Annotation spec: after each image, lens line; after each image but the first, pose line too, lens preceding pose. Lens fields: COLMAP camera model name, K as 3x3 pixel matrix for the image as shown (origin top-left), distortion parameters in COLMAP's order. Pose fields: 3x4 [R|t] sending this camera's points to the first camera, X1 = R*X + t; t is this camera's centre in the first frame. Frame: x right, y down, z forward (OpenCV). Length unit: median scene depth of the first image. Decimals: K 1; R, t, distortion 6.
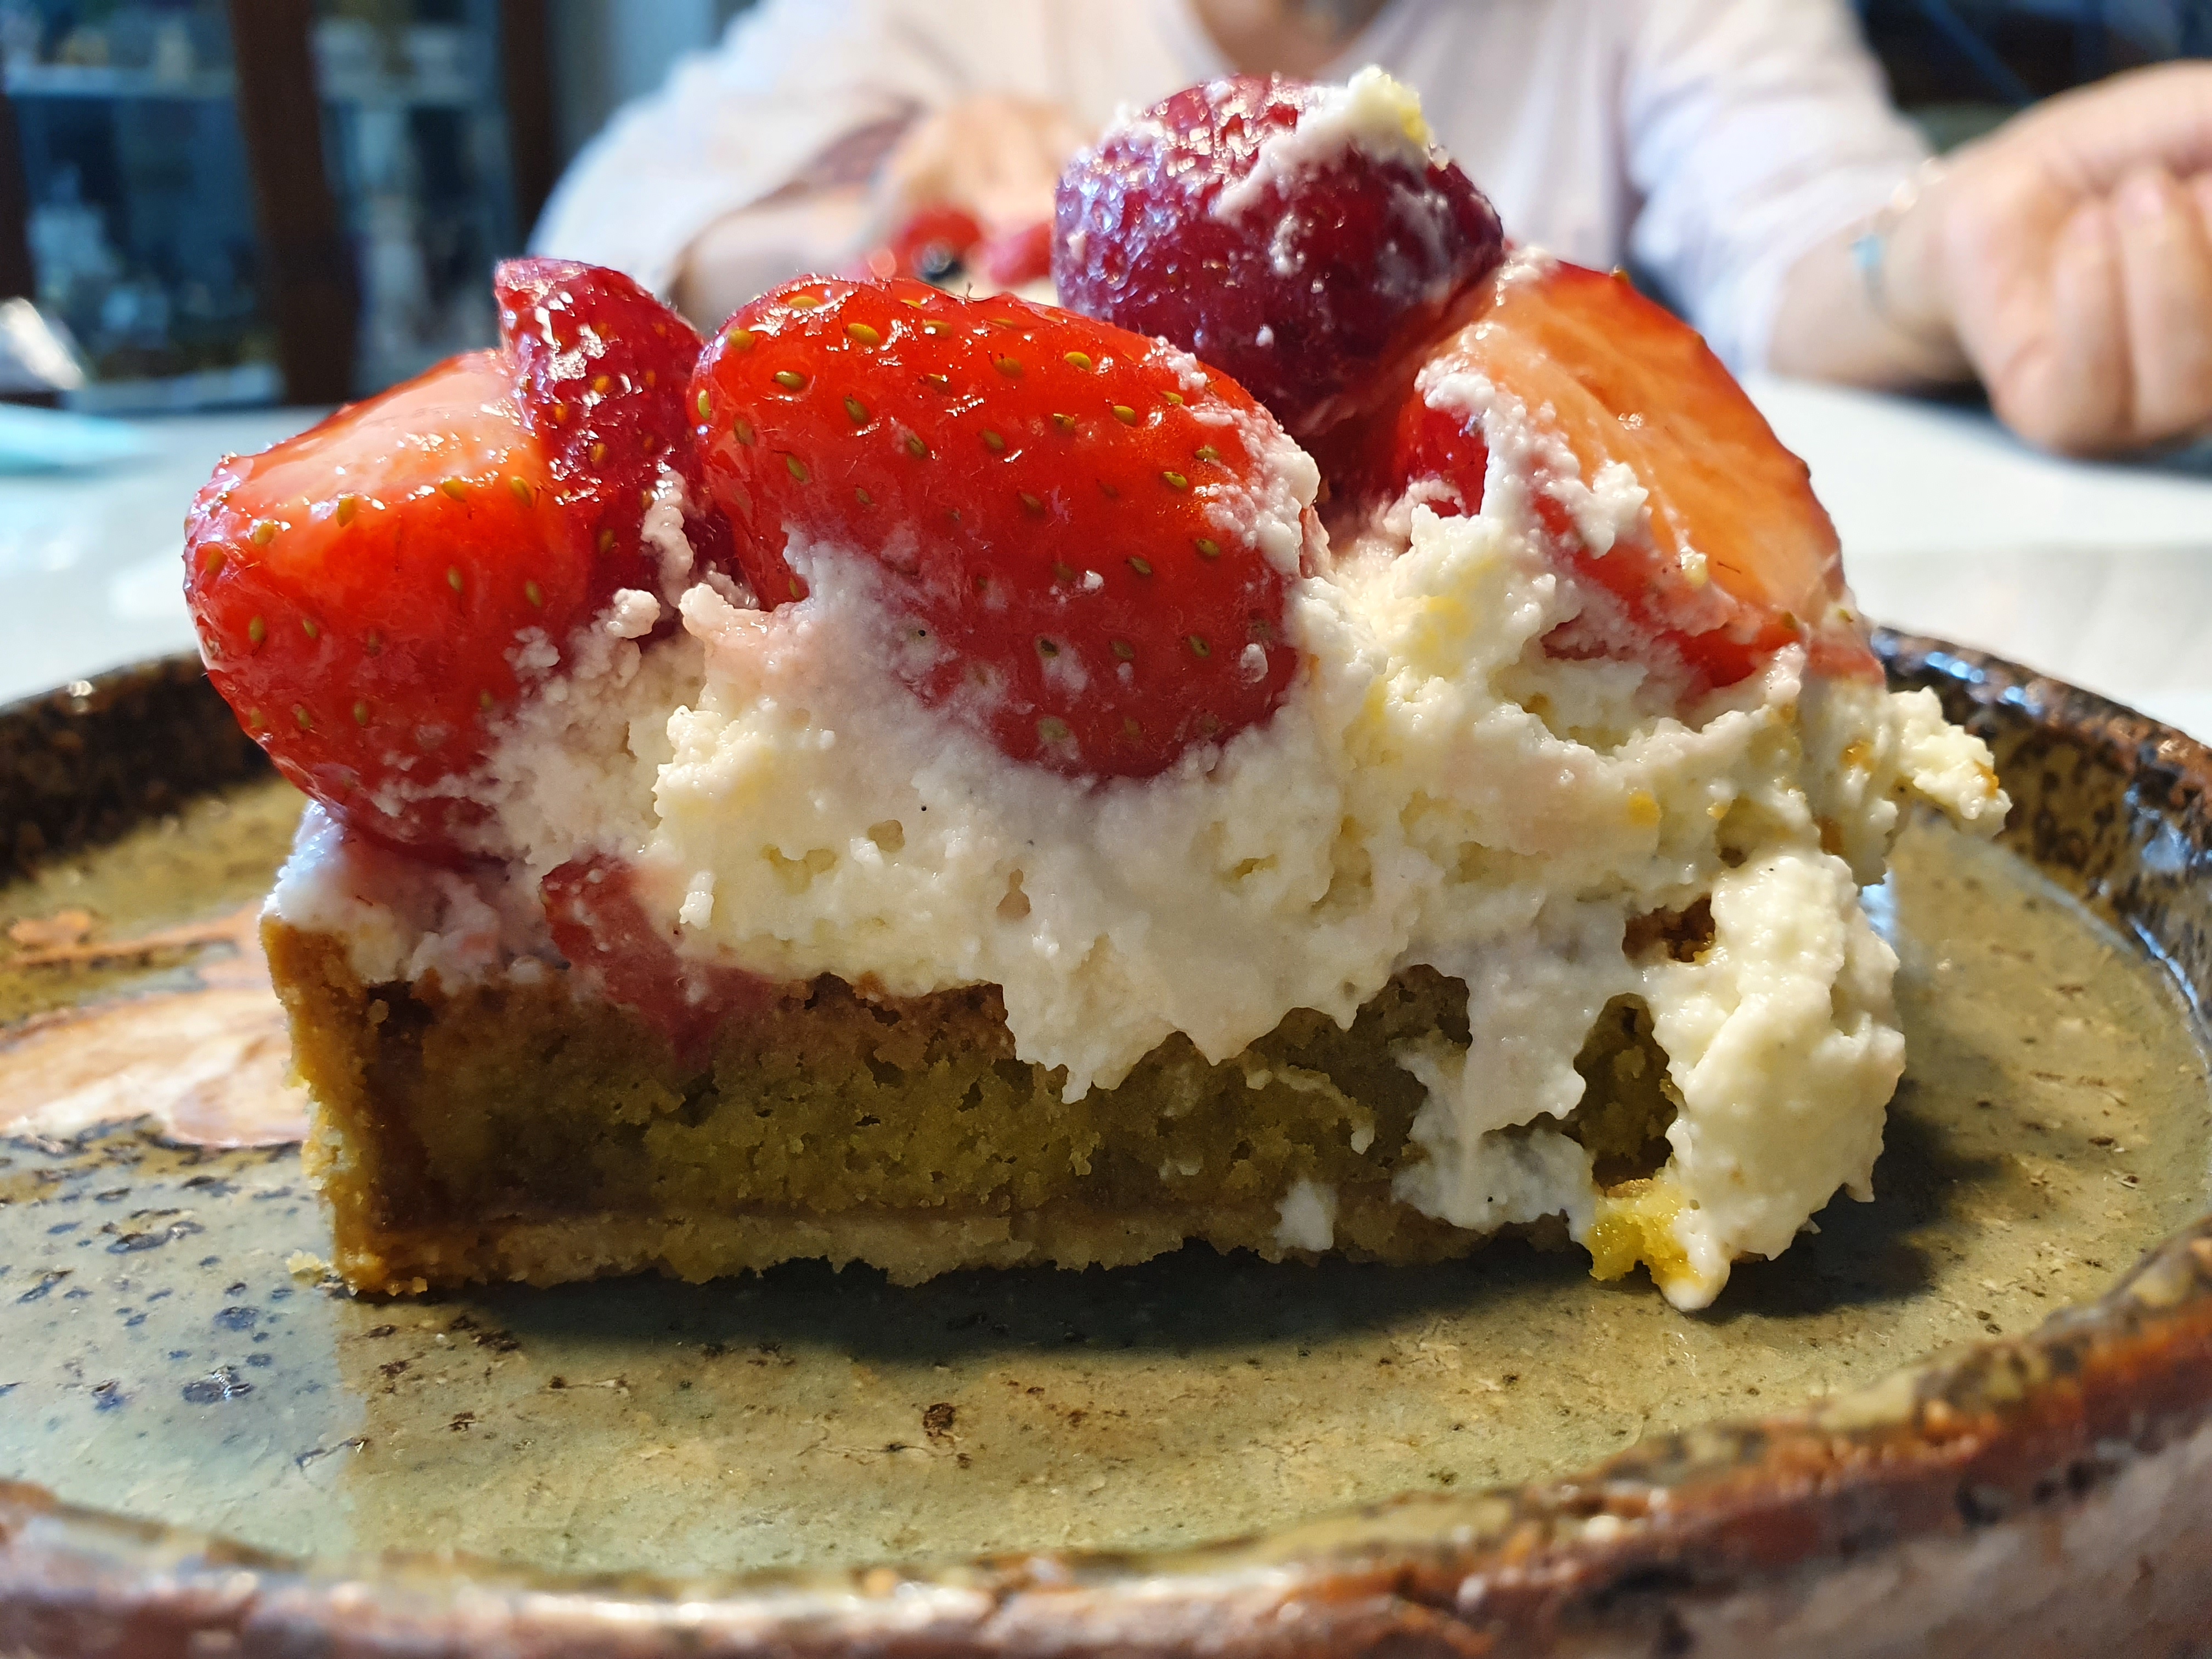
lens RADIAL K [[1805.7, 0, 1106.0], [0, 1805.7, 829.5], [0, 0, 1]] dist [-0.004246, -0.002273]
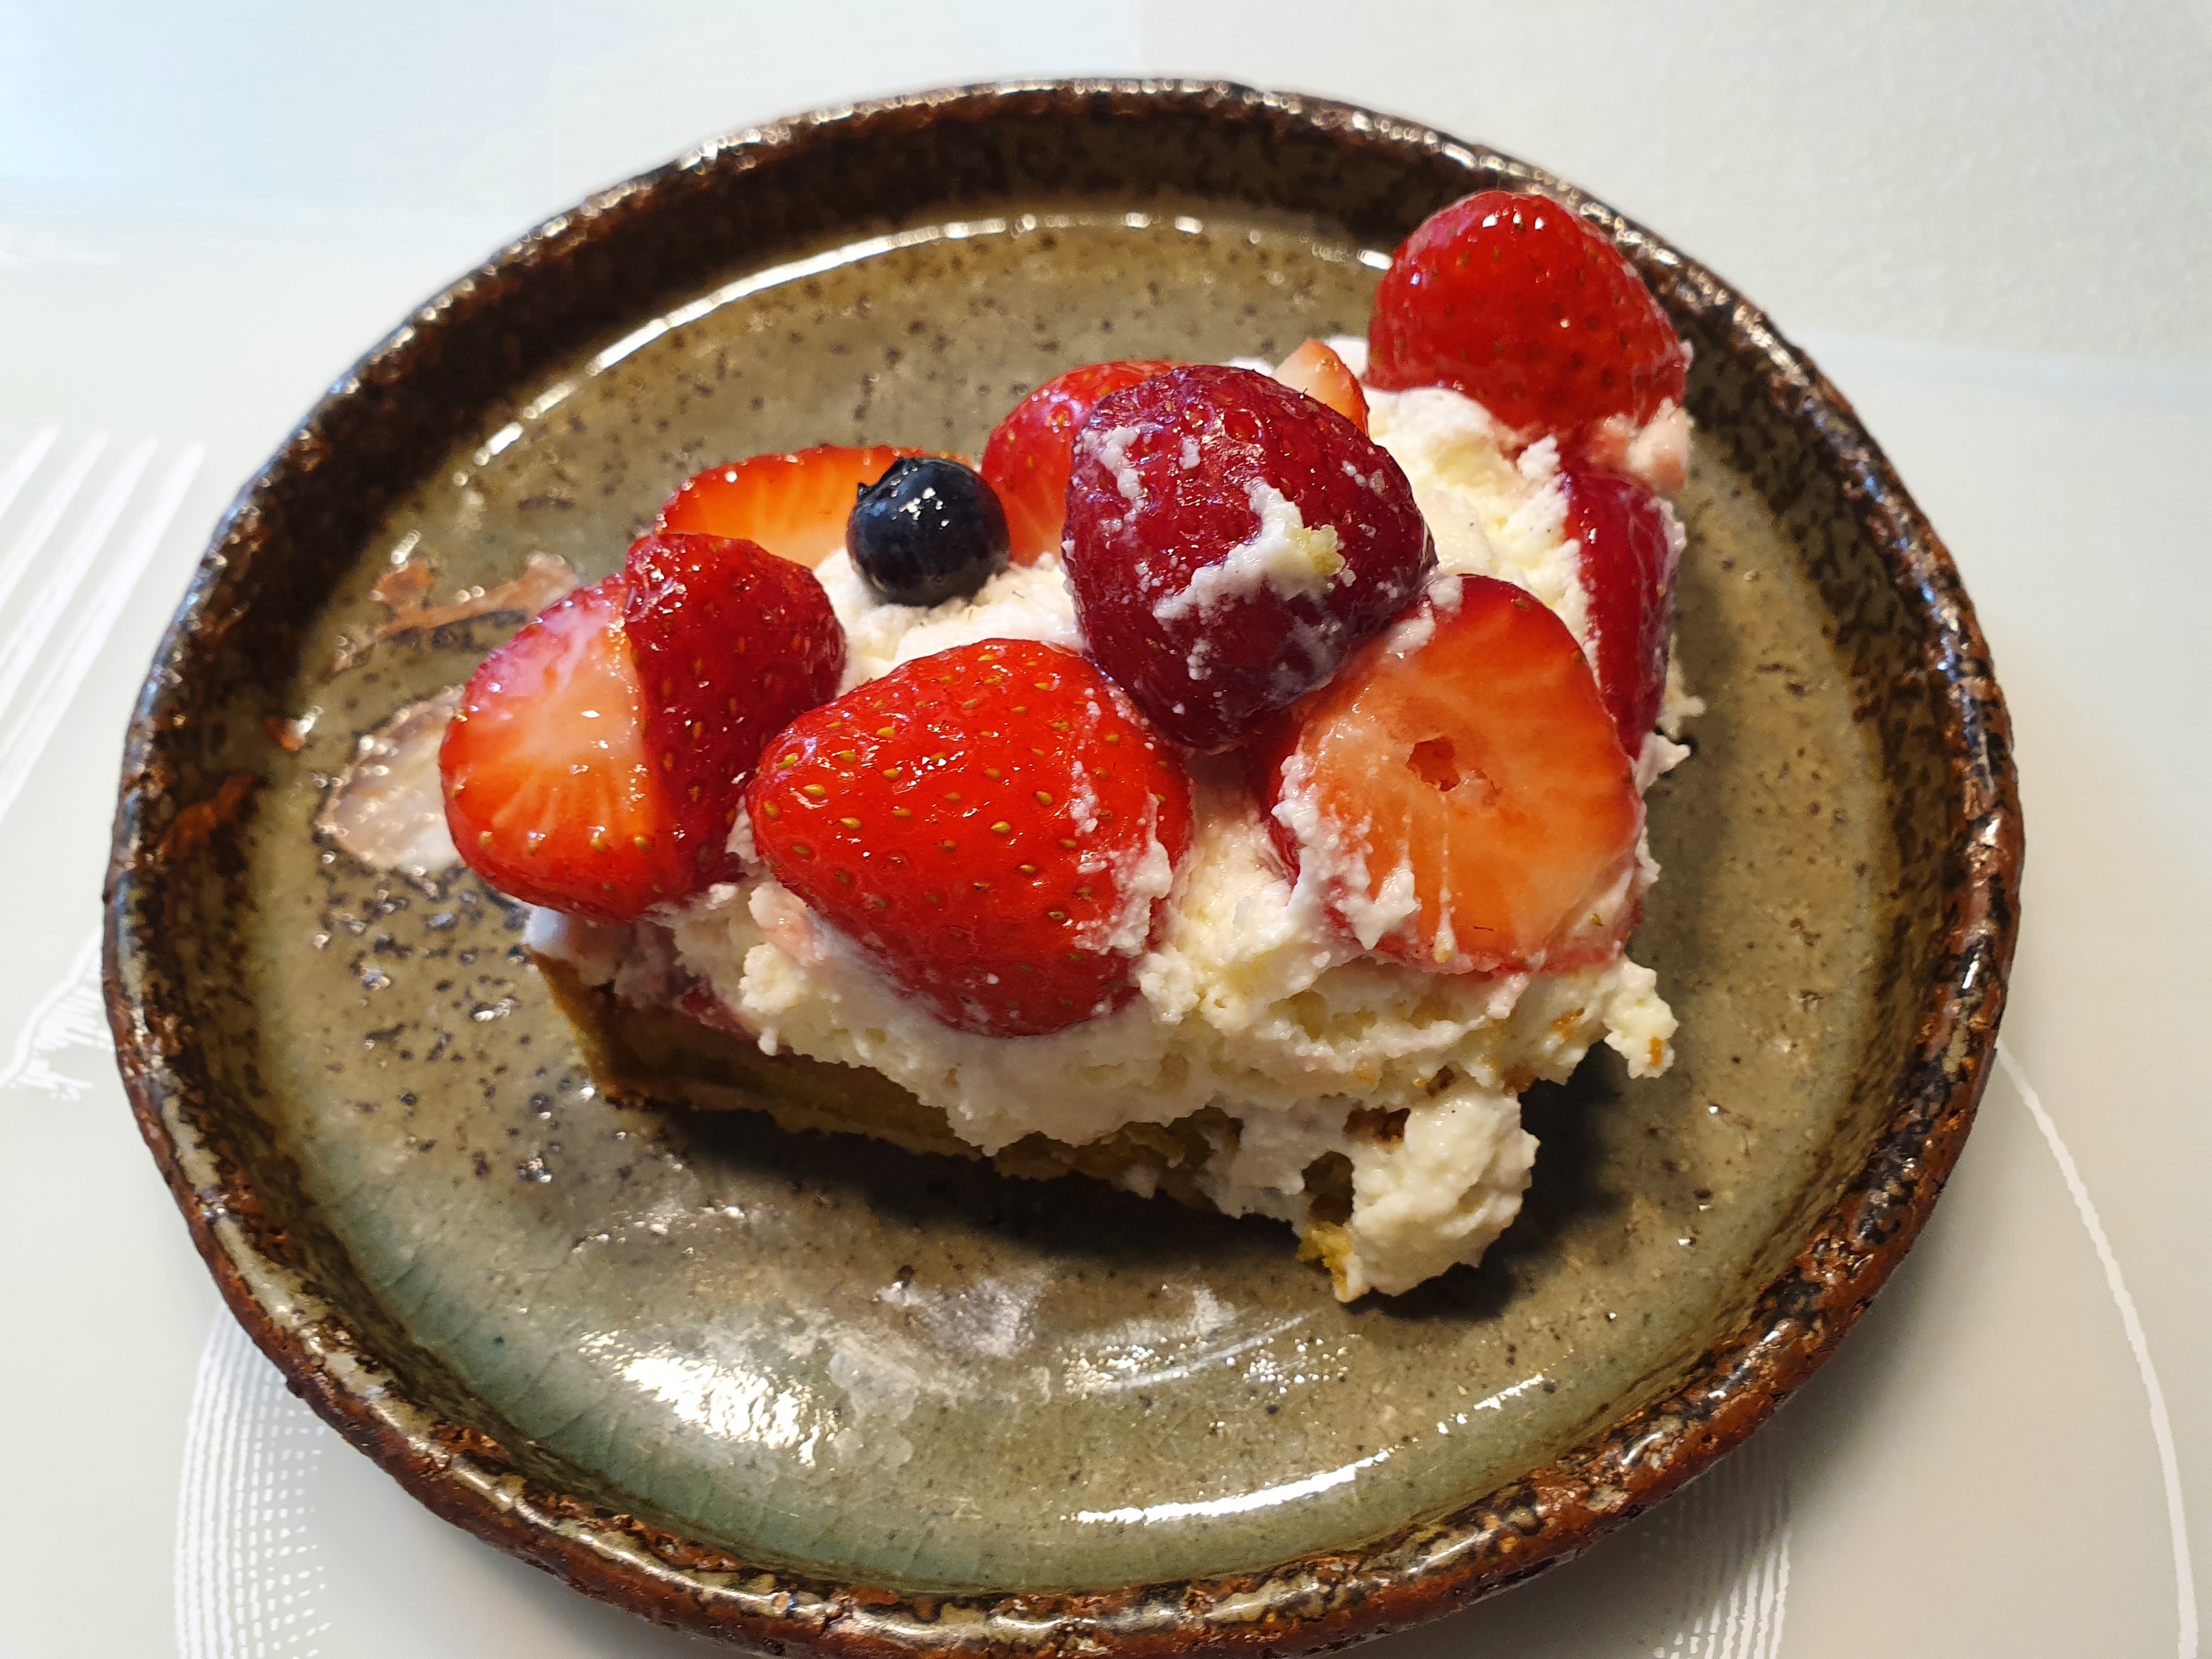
lens RADIAL K [[1805.7, 0, 1106.0], [0, 1805.7, 829.5], [0, 0, 1]] dist [-0.004246, -0.002273]
pose [[0.974128, 0.187514, -0.126144, 0.235601], [-0.070617, 0.782780, 0.618279, -1.094109], [0.214679, -0.593375, 0.775770, -0.101596]]
